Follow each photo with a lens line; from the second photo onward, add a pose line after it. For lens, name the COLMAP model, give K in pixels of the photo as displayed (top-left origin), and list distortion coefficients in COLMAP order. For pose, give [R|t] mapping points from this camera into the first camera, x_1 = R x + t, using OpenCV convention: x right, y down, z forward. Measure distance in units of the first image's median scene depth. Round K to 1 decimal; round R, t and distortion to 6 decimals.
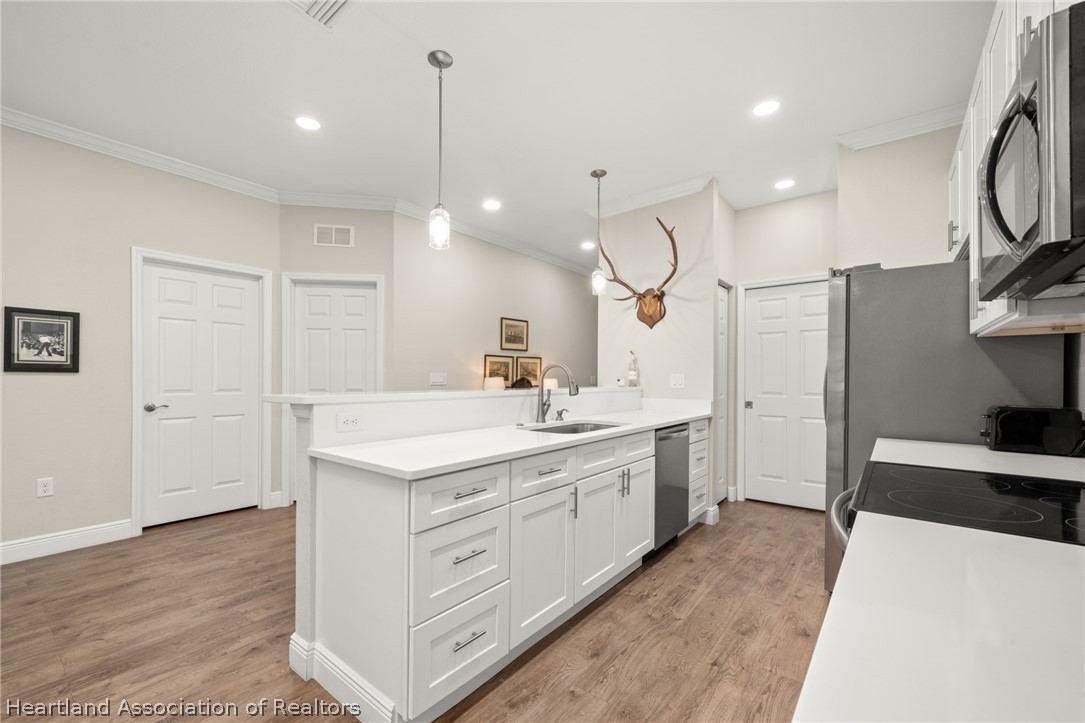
lens RADIAL K [[457.5, 0, 518.3], [0, 457.5, 380.2], [0, 0, 1]] dist [-0.002643, 0.001087]
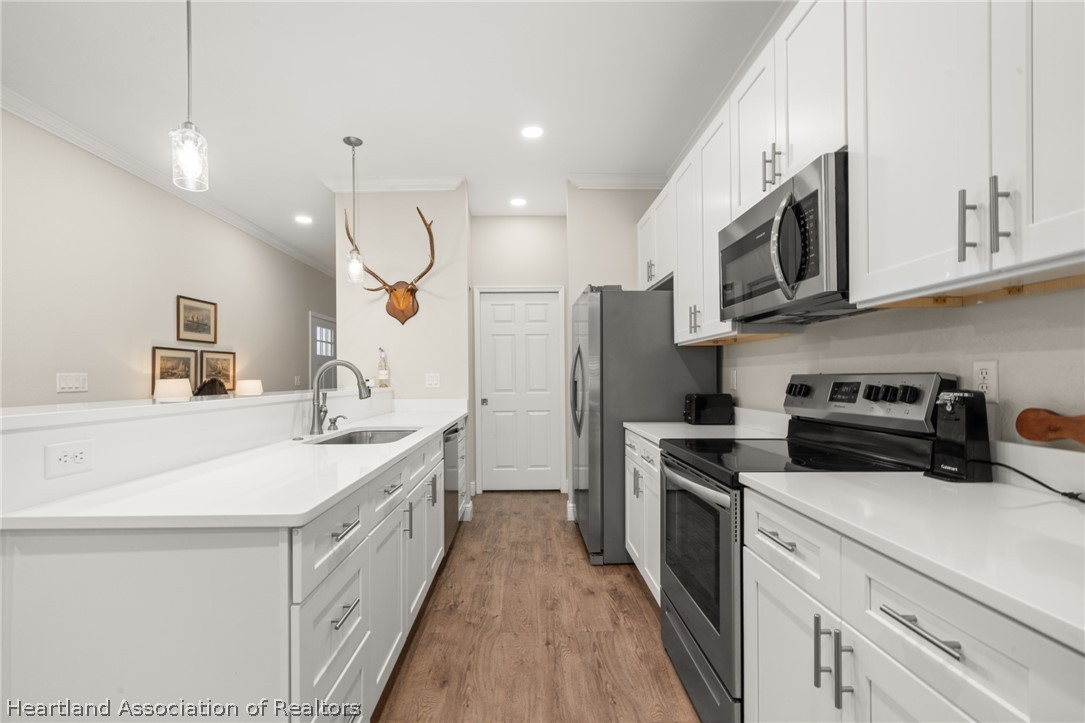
lens RADIAL K [[488.1, 0, 538.1], [0, 488.1, 379.2], [0, 0, 1]] dist [0.001335, -0.000176]
pose [[0.753715, -0.012483, 0.657083, -0.144653], [0.013712, 0.999901, 0.003268, -0.000613], [-0.657059, 0.006547, 0.753811, 0.065274]]
